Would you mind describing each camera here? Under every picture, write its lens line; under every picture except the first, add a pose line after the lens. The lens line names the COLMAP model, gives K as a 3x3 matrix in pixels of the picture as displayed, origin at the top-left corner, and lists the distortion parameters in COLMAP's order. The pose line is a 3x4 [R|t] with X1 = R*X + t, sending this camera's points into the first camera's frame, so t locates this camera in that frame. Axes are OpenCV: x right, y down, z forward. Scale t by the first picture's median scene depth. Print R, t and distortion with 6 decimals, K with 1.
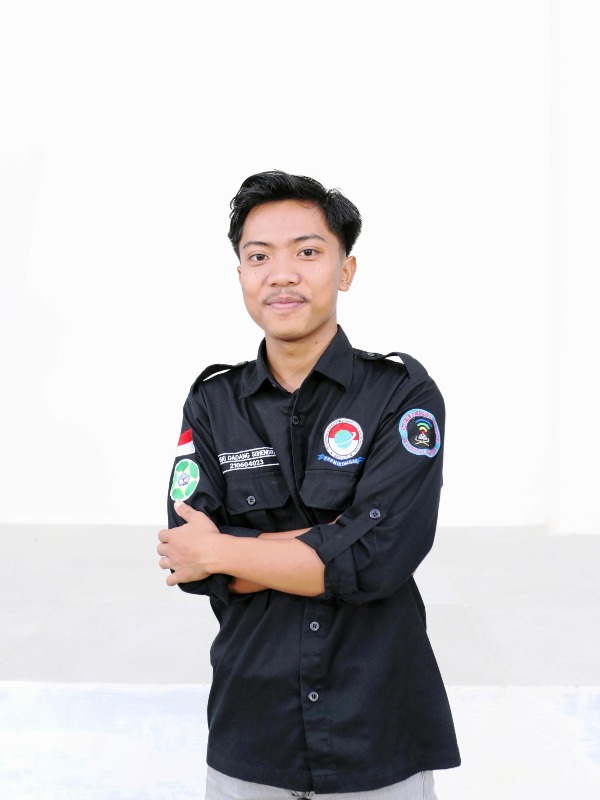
lens RADIAL K [[818.1, 0, 301.9], [0, 818.1, 400.2], [0, 0, 1]] dist [-0.018261, 0.000000]
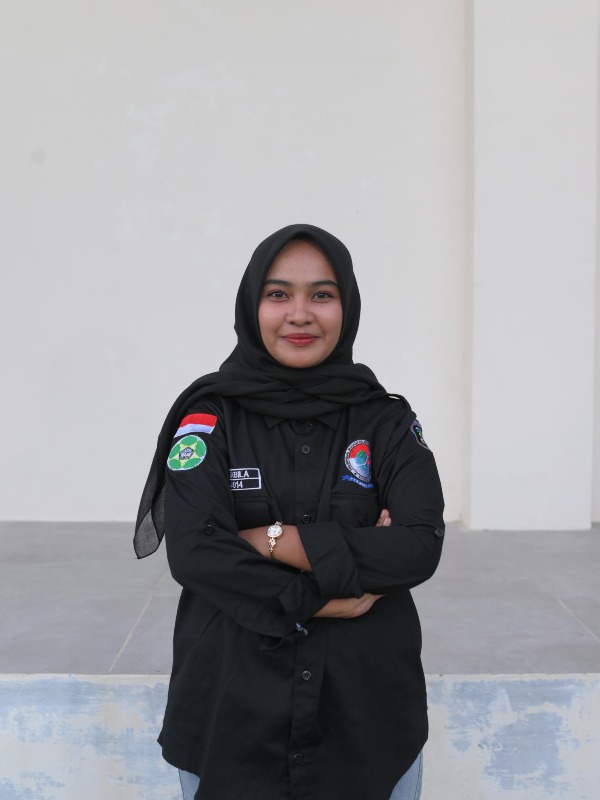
lens RADIAL K [[818.1, 0, 304.2], [0, 818.1, 397.5], [0, 0, 1]] dist [-0.018261, 0.000000]
pose [[0.999345, 0.005845, 0.035719, 0.128753], [-0.005529, 0.999945, -0.008922, 0.017769], [-0.035769, 0.008718, 0.999322, -0.007607]]
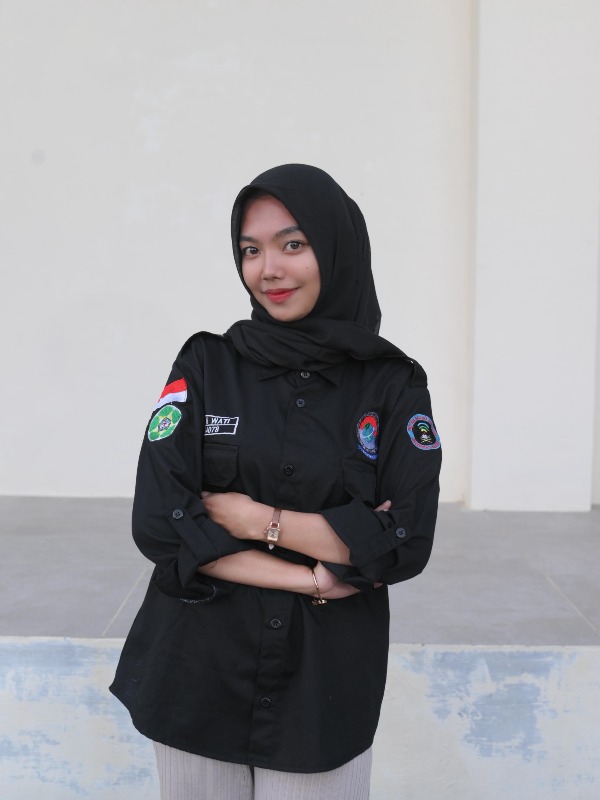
lens RADIAL K [[818.1, 0, 302.3], [0, 818.1, 400.6], [0, 0, 1]] dist [-0.018261, 0.000000]
pose [[0.999890, 0.013899, 0.005237, 0.173291], [-0.013965, 0.999820, 0.012824, 0.028839], [-0.005058, -0.012895, 0.999904, -0.036393]]
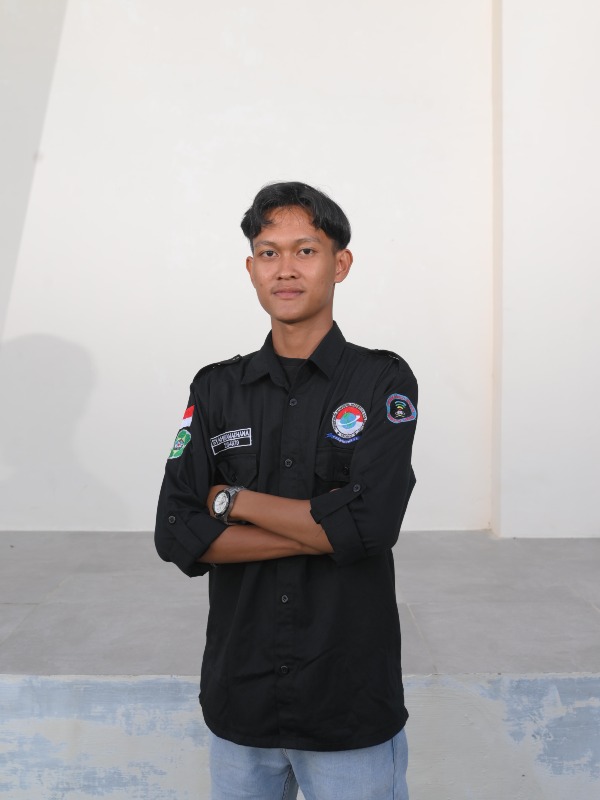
lens RADIAL K [[818.1, 0, 298.5], [0, 818.1, 404.8], [0, 0, 1]] dist [-0.018261, 0.000000]
pose [[0.999292, 0.000927, 0.037613, 0.012899], [-0.001012, 0.999997, 0.002238, -0.027066], [-0.037611, -0.002275, 0.999290, -0.129027]]
